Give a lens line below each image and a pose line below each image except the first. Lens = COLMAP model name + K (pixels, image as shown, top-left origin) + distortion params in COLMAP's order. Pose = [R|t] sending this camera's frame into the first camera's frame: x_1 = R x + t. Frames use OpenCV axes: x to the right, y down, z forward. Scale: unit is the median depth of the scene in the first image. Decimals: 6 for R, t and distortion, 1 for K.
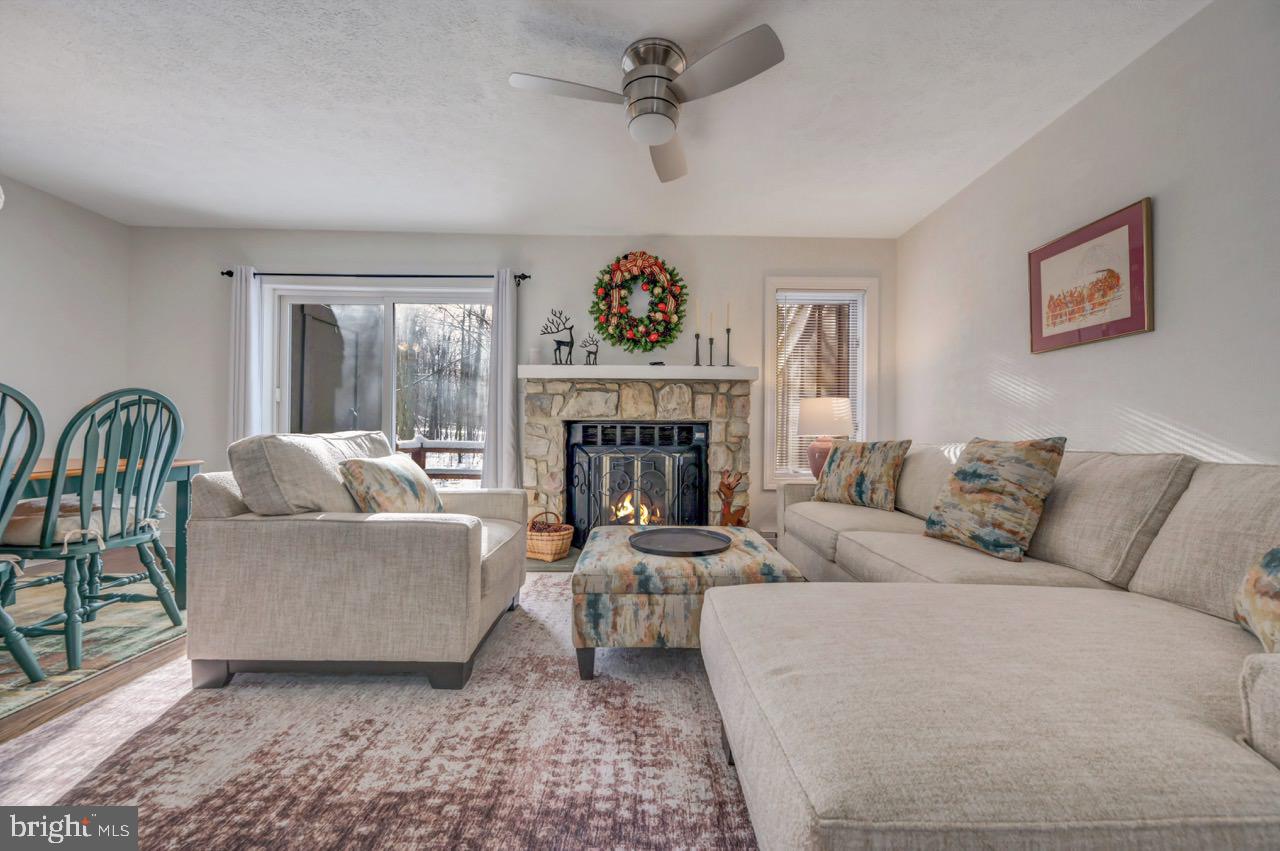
lens RADIAL K [[503.9, 0, 644.2], [0, 503.9, 427.6], [0, 0, 1]] dist [-0.002602, 0.001351]
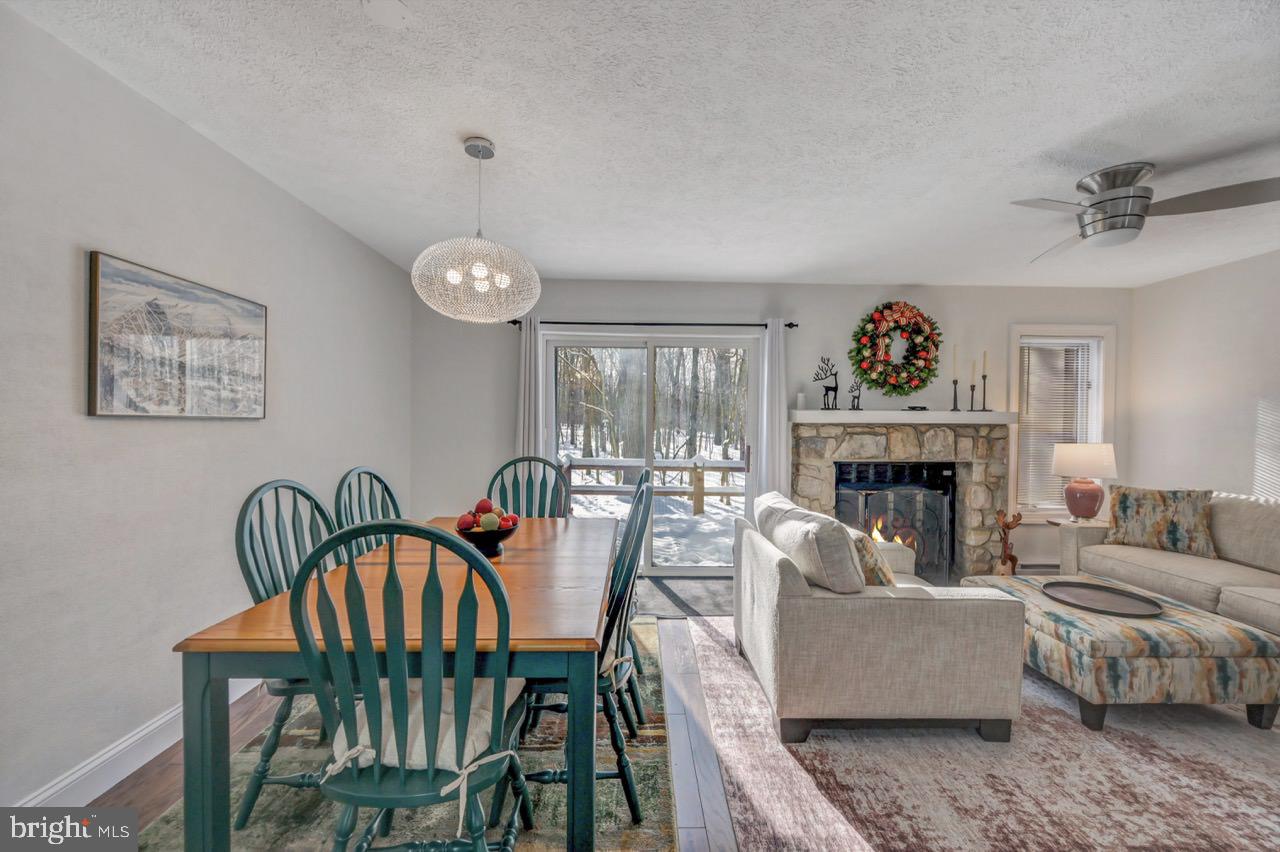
lens RADIAL K [[503.9, 0, 643.1], [0, 503.9, 427.7], [0, 0, 1]] dist [-0.002602, 0.001351]
pose [[0.999950, -0.000035, 0.009973, -0.583433], [-0.000155, 0.999818, 0.019087, -0.107641], [-0.009972, -0.019087, 0.999768, -0.065321]]
